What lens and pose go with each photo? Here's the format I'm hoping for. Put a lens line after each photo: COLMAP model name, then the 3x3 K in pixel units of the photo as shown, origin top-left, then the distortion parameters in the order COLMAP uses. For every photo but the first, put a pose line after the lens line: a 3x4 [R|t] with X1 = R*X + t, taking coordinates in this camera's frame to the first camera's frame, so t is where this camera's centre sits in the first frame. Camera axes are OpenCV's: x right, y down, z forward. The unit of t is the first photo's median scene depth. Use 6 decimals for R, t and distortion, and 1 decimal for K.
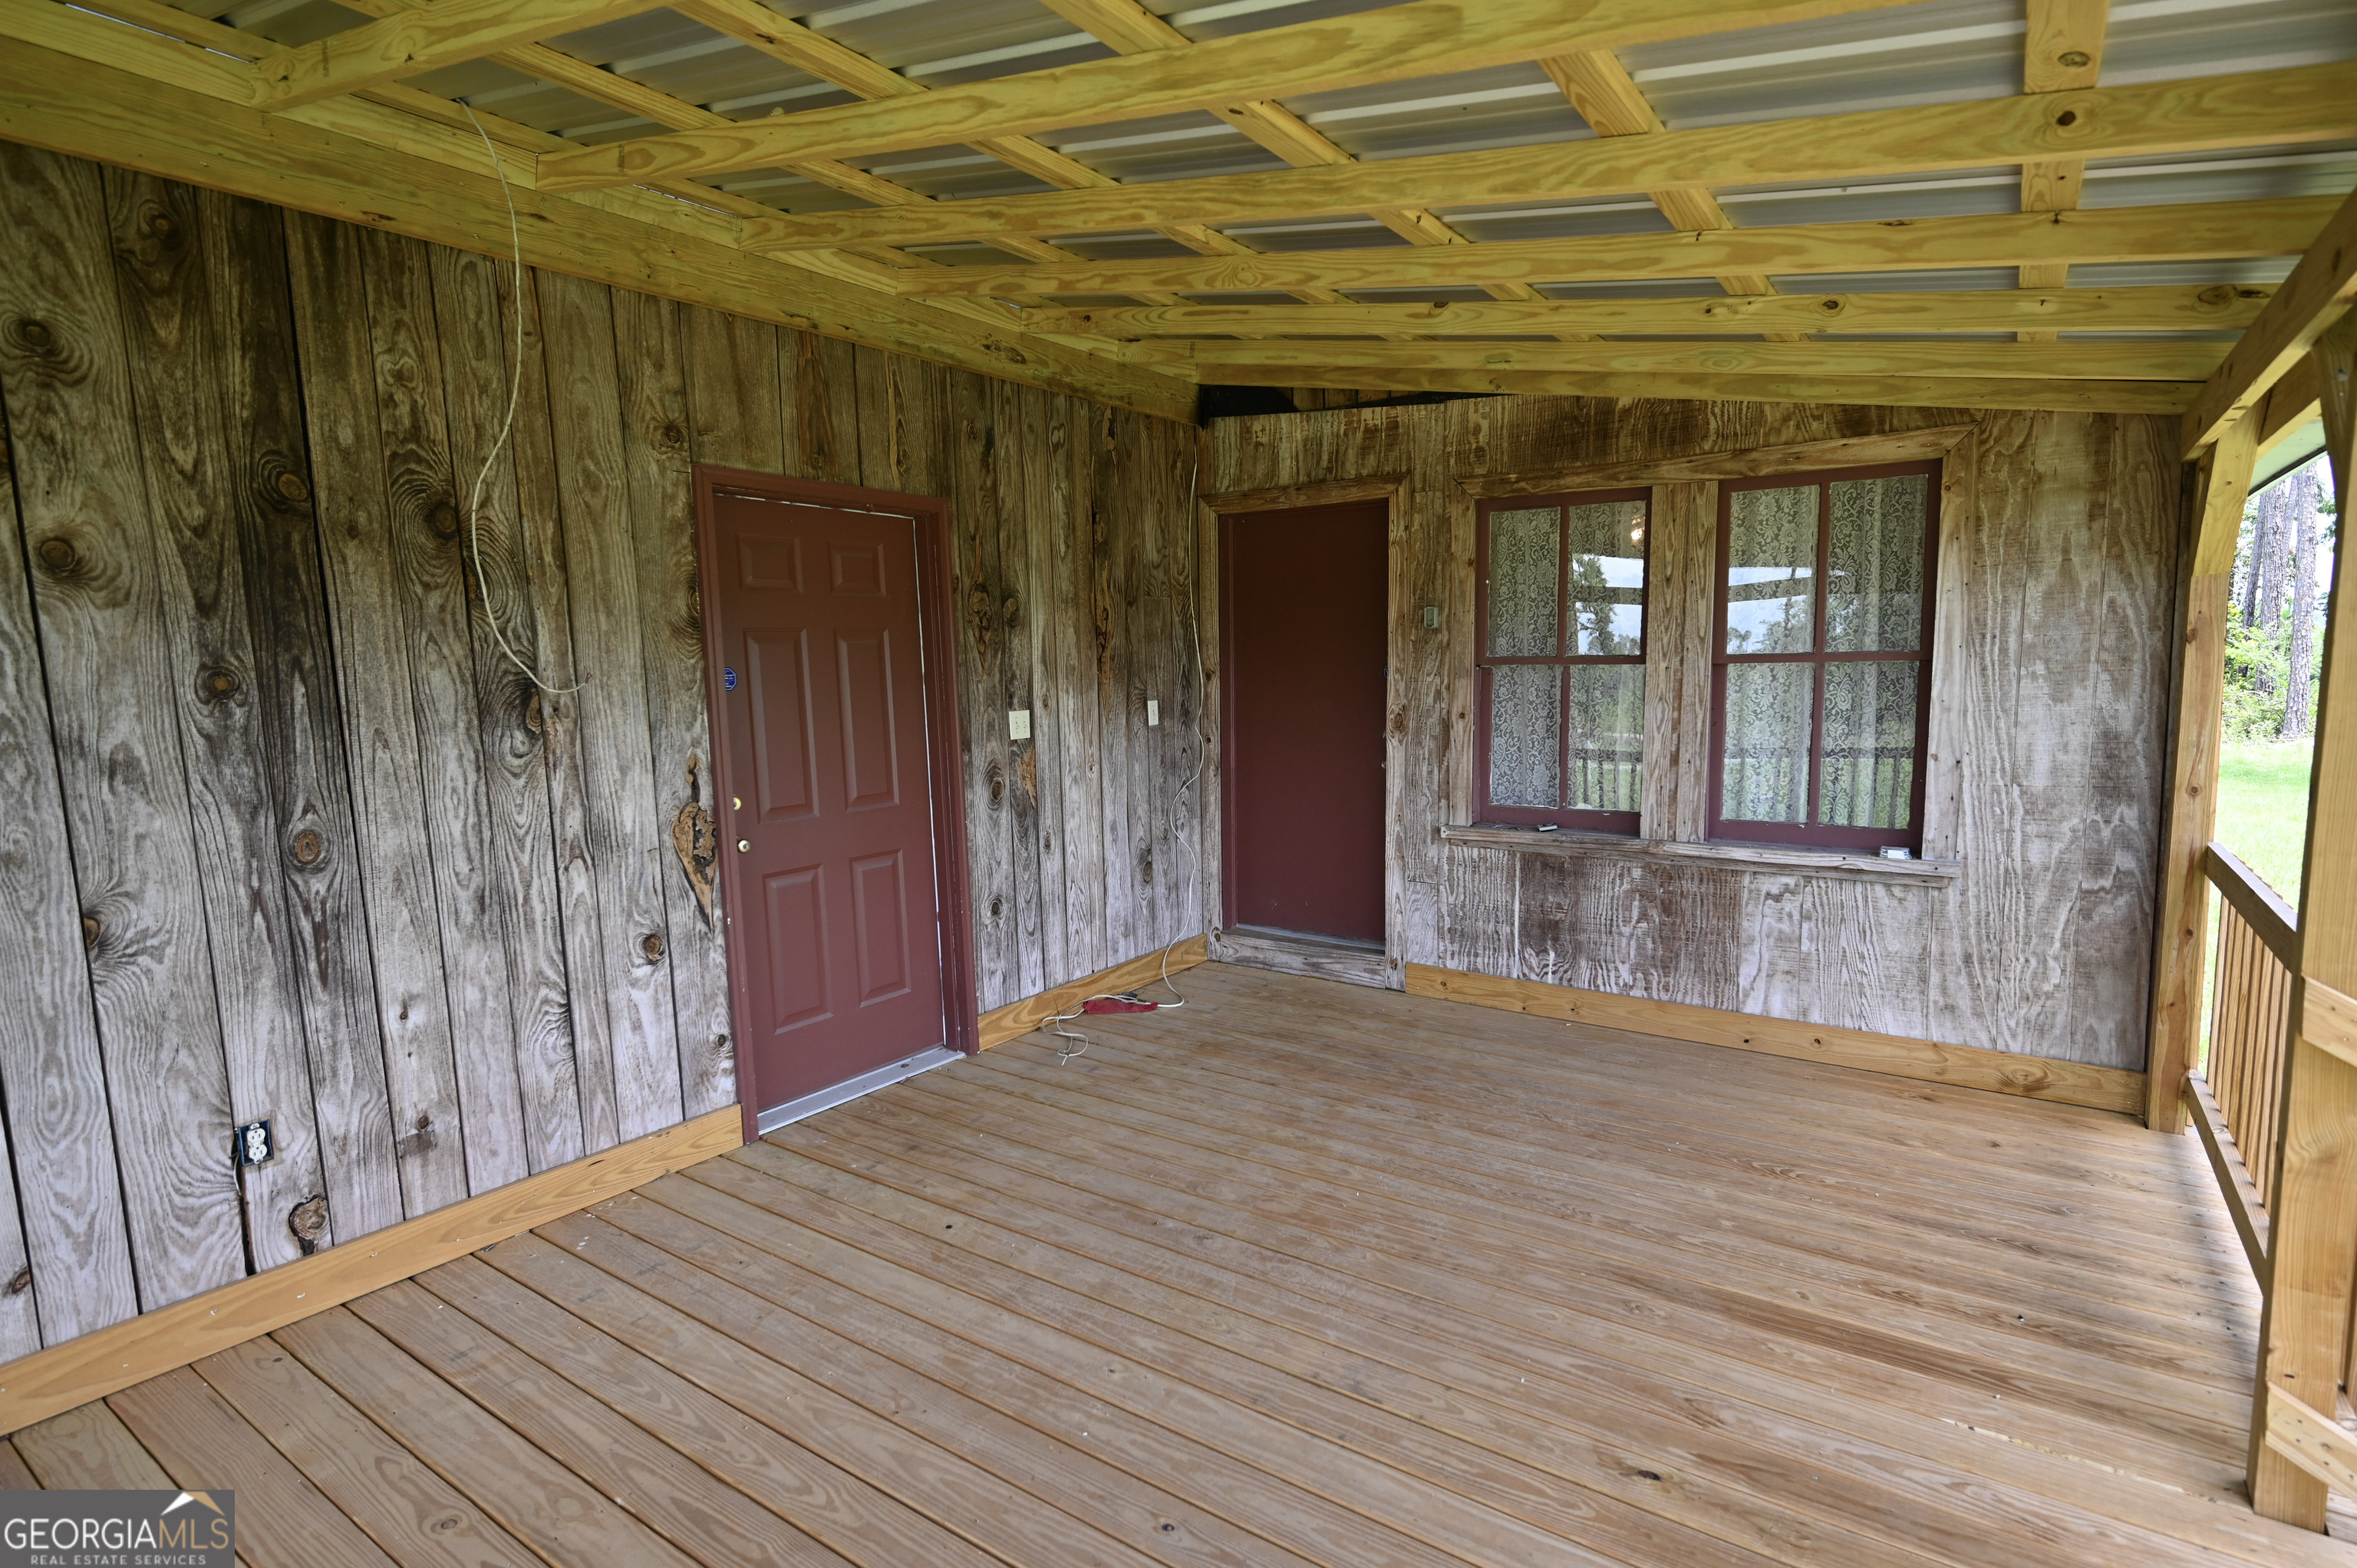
lens RADIAL K [[1185.9, 0, 1178.5], [0, 1185.9, 784.0], [0, 0, 1]] dist [-0.000134, 0.000015]
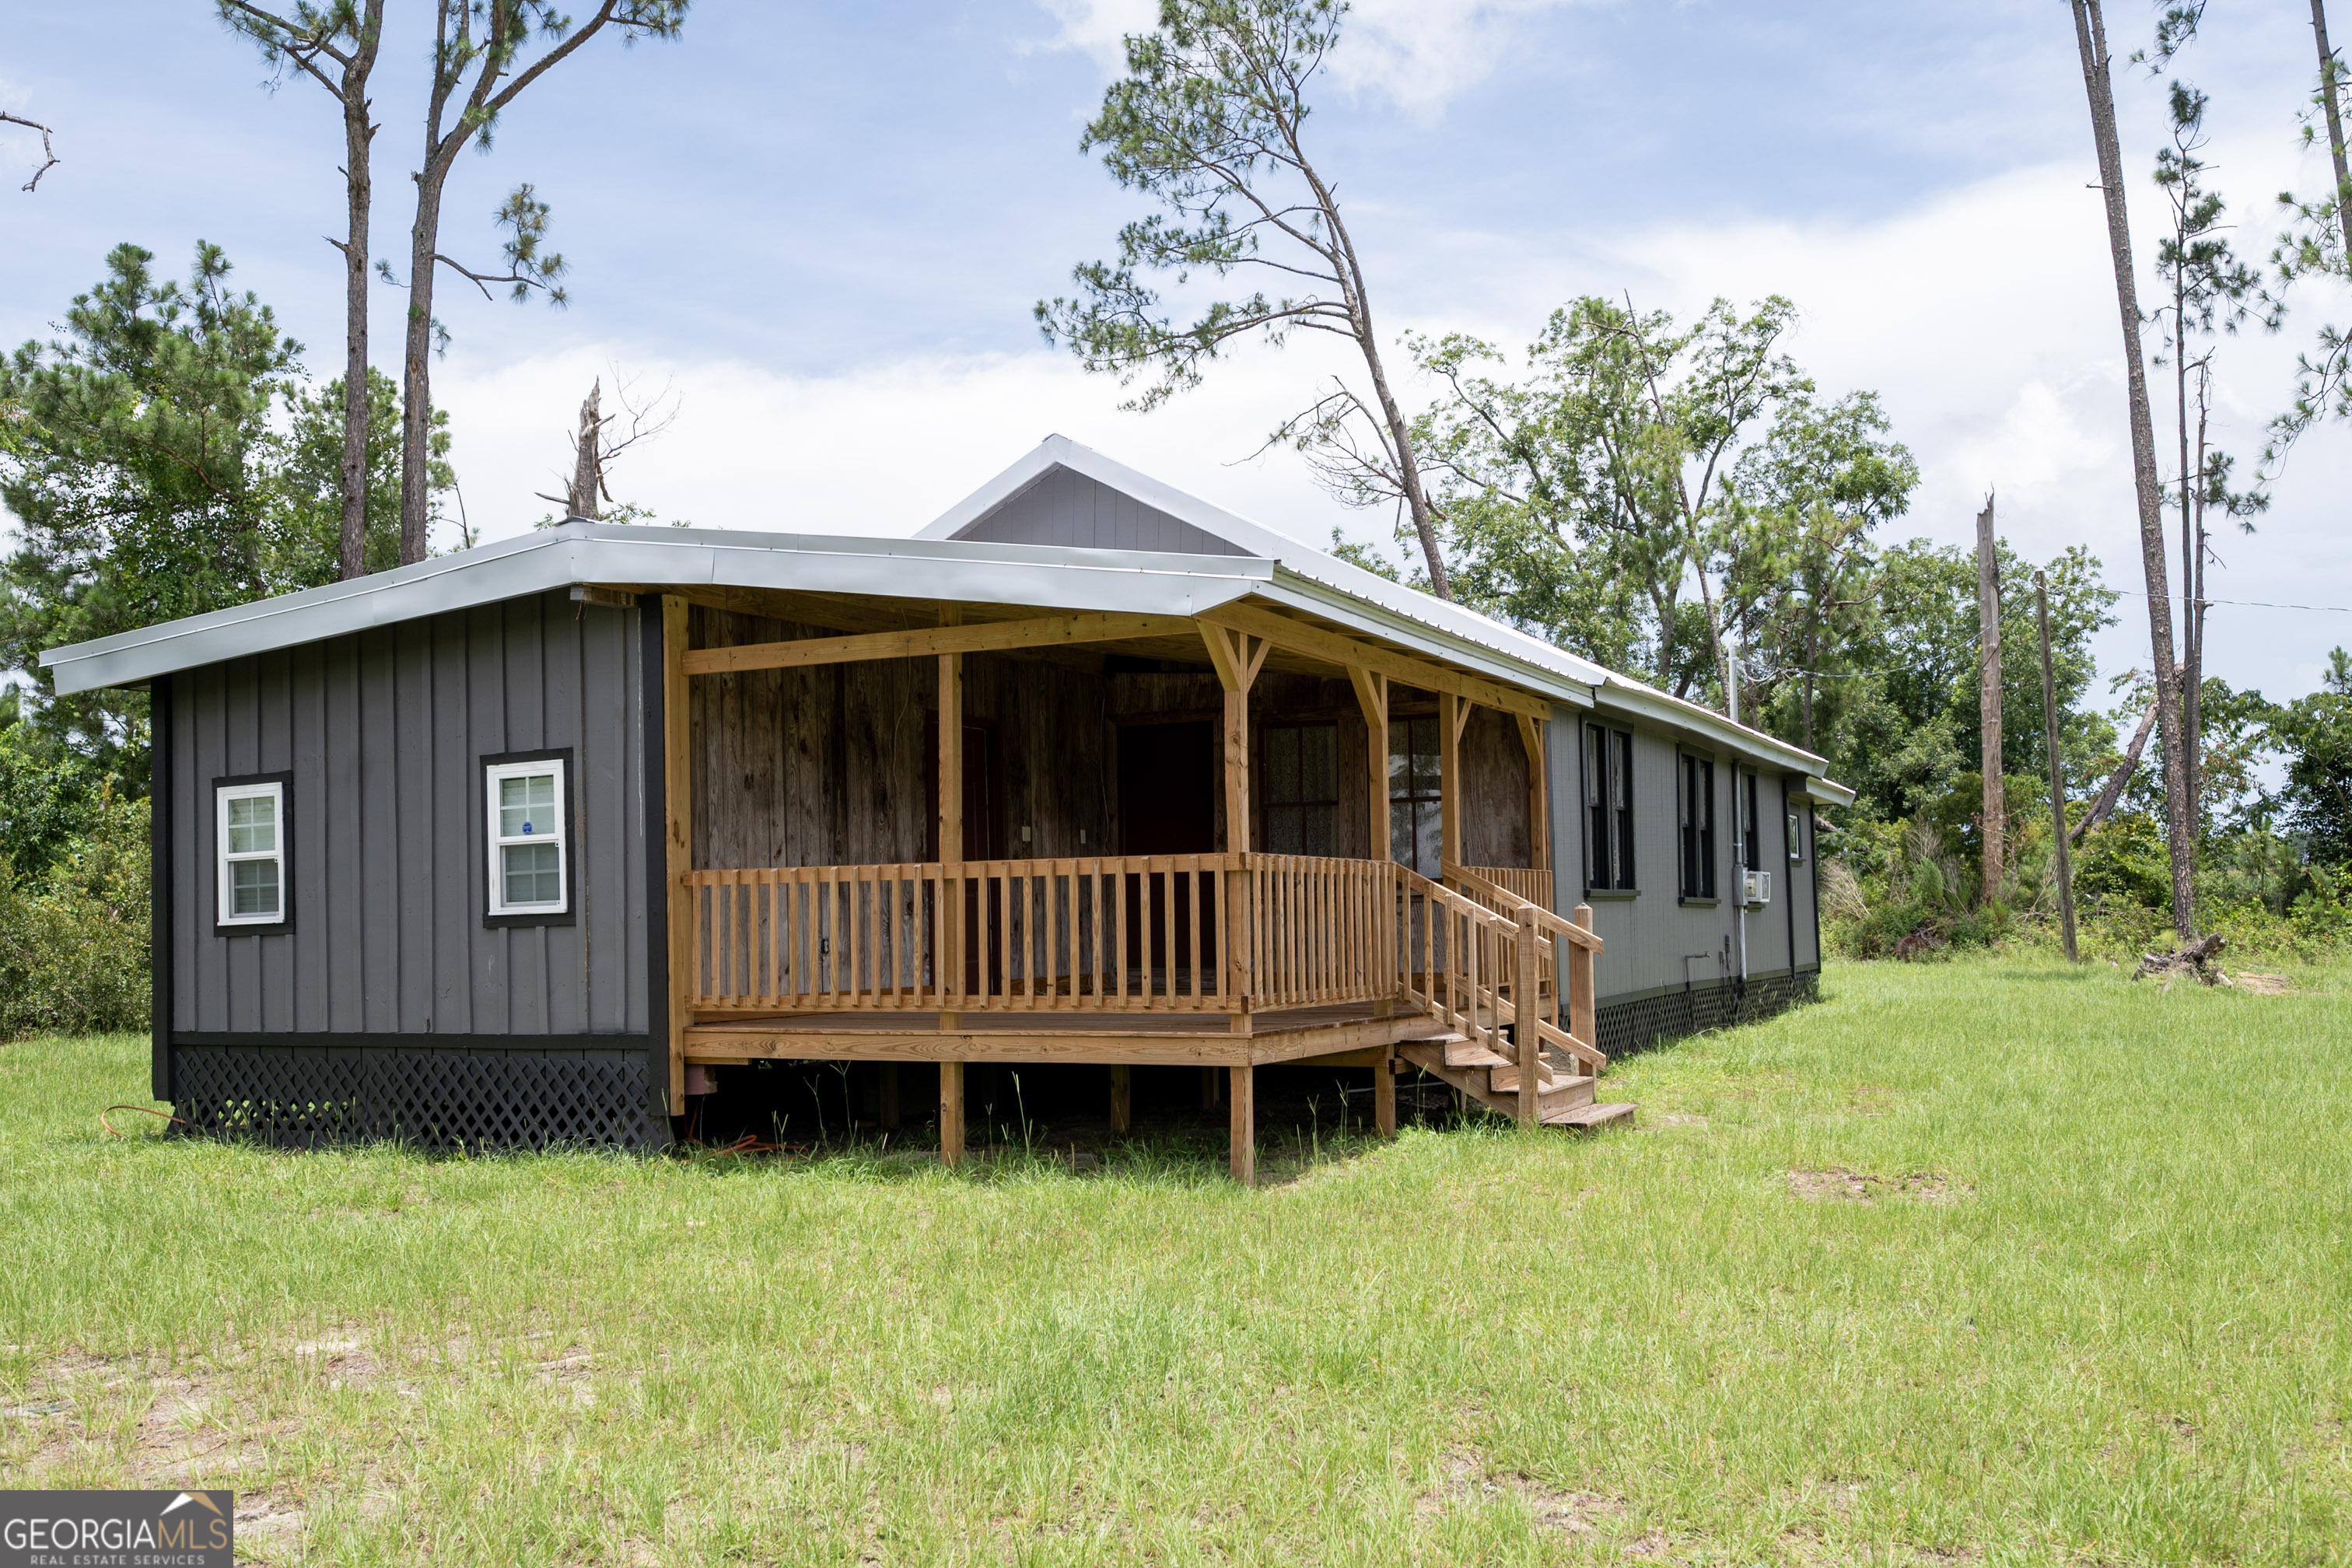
lens RADIAL K [[2073.4, 0, 1176.0], [0, 2073.4, 784.0], [0, 0, 1]] dist [-0.009618, 0.072447]
pose [[0.989378, 0.004337, 0.145303, -0.374619], [0.021357, 0.984372, -0.174802, 0.453418], [-0.143790, 0.176049, 0.973823, -2.279109]]
